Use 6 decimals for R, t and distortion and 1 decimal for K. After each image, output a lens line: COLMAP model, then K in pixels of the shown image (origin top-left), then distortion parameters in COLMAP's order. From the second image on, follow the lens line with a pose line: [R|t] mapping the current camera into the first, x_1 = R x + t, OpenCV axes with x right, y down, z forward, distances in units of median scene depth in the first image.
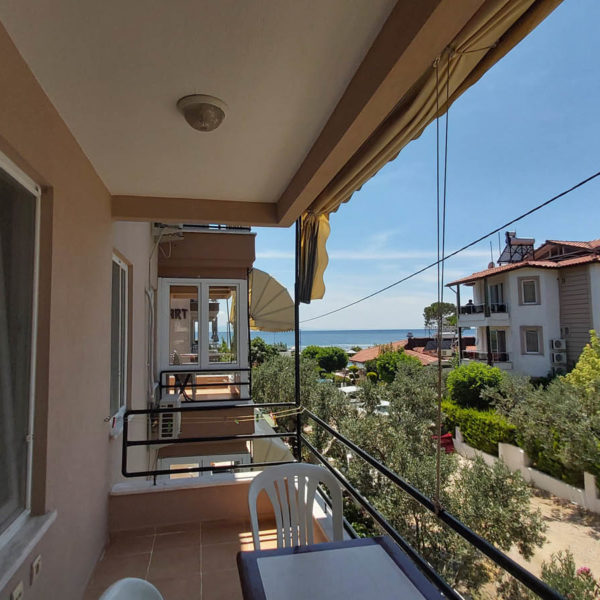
lens RADIAL K [[420.4, 0, 298.0], [0, 420.4, 302.6], [0, 0, 1]] dist [0.010277, -0.006156]
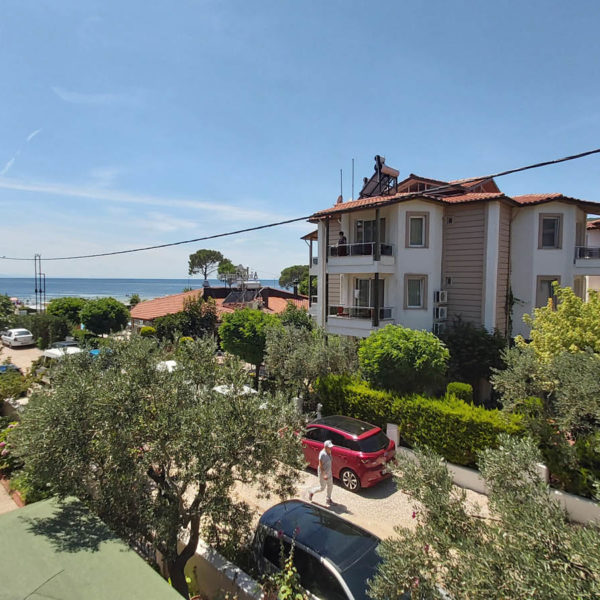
lens RADIAL K [[420.4, 0, 297.0], [0, 420.4, 300.5], [0, 0, 1]] dist [0.010277, -0.006156]
pose [[0.832326, -0.009780, 0.554200, -0.075377], [-0.054197, 0.993617, 0.098931, 0.034775], [-0.551631, -0.112379, 0.826483, 0.409437]]
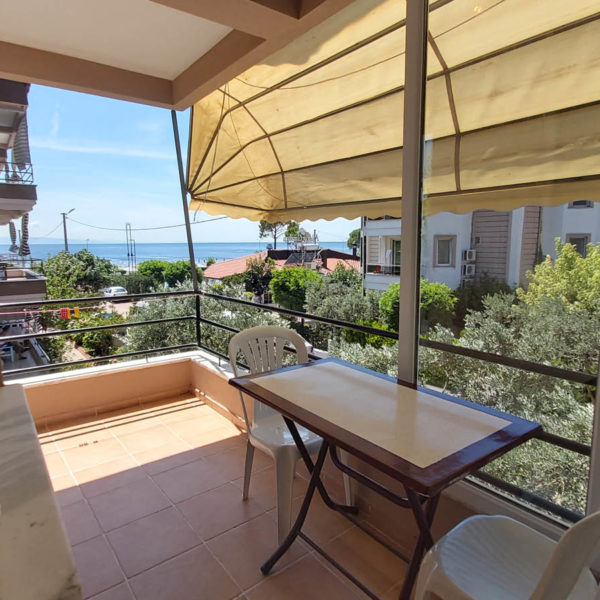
lens RADIAL K [[420.4, 0, 300.4], [0, 420.4, 300.6], [0, 0, 1]] dist [0.010277, -0.006156]
pose [[0.911501, -0.054459, 0.407676, -0.087164], [-0.028525, 0.980438, 0.194751, 0.024643], [-0.410307, -0.189144, 0.892117, 0.274904]]
